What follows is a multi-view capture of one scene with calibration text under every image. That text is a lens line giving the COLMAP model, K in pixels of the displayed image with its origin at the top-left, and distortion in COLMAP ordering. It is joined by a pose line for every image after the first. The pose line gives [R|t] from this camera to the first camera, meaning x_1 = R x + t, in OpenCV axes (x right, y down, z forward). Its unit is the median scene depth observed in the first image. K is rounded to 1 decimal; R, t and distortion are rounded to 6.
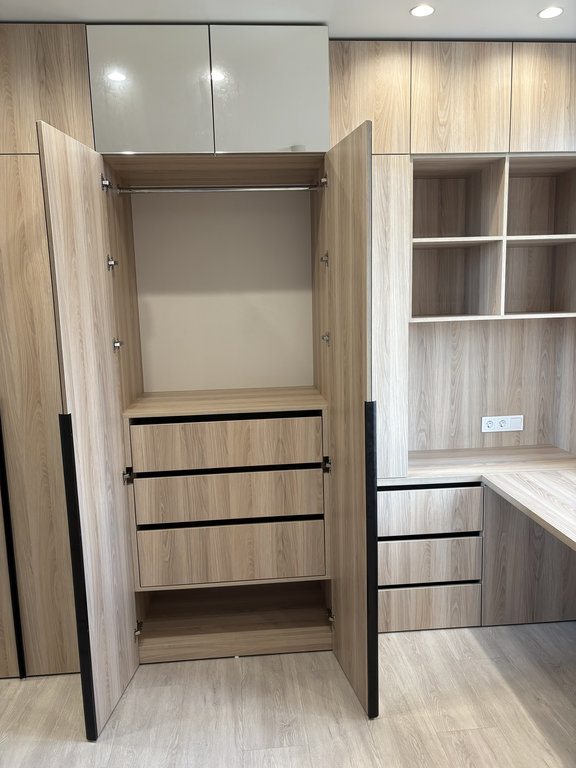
lens RADIAL K [[581.4, 0, 286.8], [0, 581.4, 387.9], [0, 0, 1]] dist [0.038739, -0.039749]
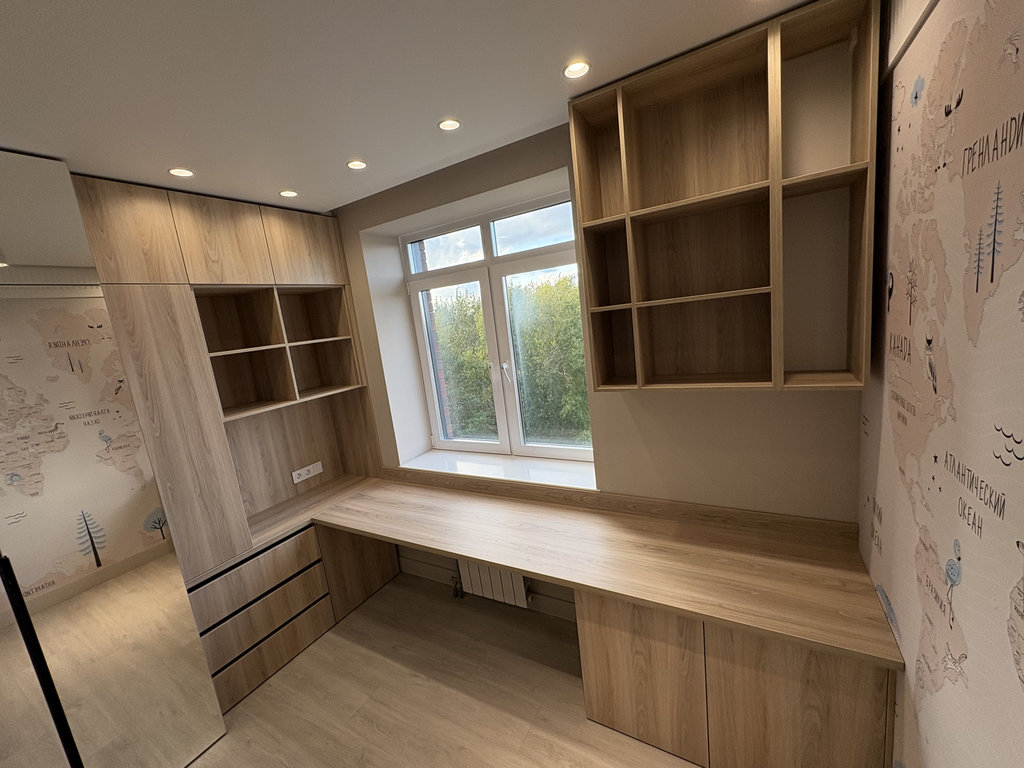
lens RADIAL K [[408.8, 0, 511.8], [0, 408.8, 385.5], [0, 0, 1]] dist [0.001347, -0.000232]
pose [[0.569768, -0.178721, 0.802137, -0.108973], [0.223956, 0.972890, 0.057687, -0.103193], [-0.790701, 0.146776, 0.594348, 0.036238]]
